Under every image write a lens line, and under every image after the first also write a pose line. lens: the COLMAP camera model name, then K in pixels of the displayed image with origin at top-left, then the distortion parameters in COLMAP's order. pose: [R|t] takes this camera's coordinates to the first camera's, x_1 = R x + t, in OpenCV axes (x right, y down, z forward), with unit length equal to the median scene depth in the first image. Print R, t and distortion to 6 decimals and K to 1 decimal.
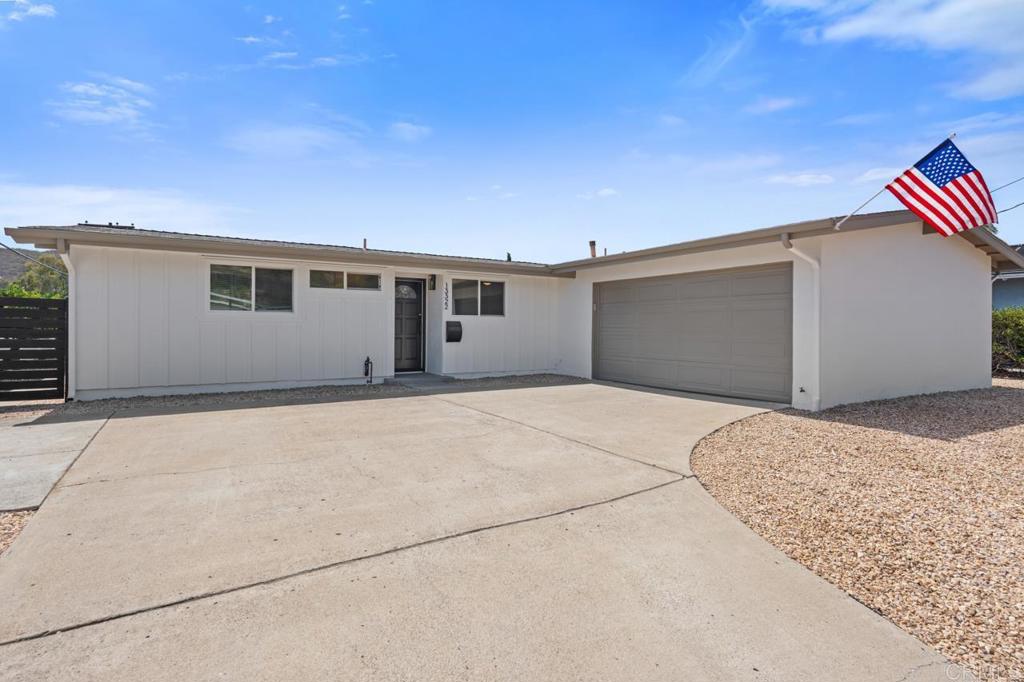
lens RADIAL K [[520.9, 0, 512.5], [0, 520.9, 330.1], [0, 0, 1]] dist [-0.001192, 0.000147]
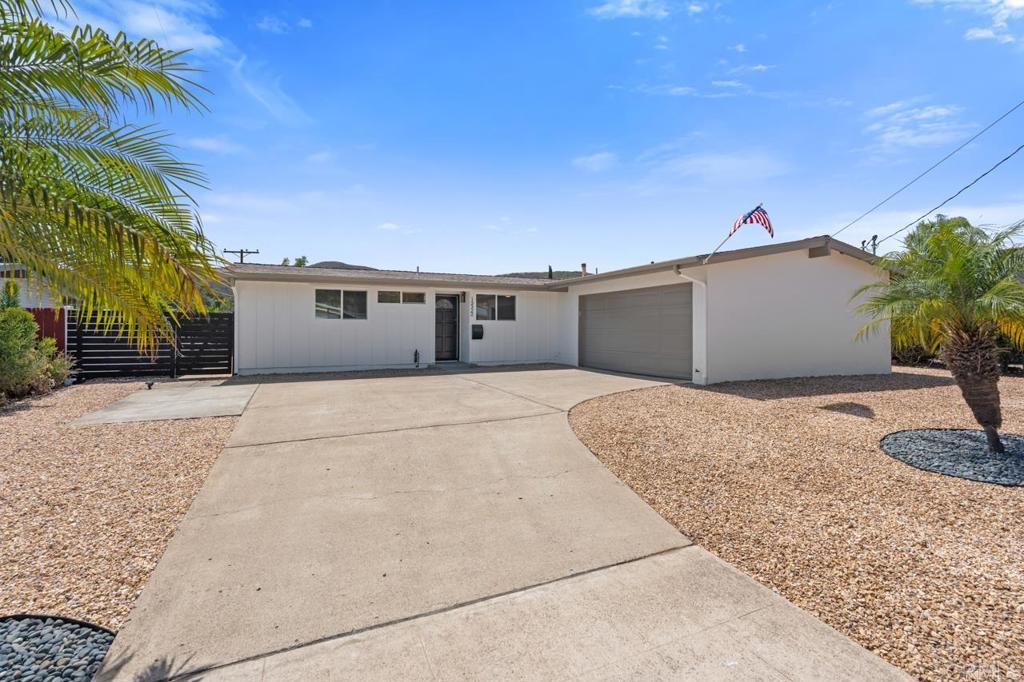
lens RADIAL K [[472.8, 0, 511.2], [0, 472.8, 323.3], [0, 0, 1]] dist [-0.001576, -0.000345]
pose [[0.991470, -0.007248, -0.130133, 0.154805], [0.005113, 0.999847, -0.016734, 0.001623], [0.130235, 0.015926, 0.991355, -0.274605]]
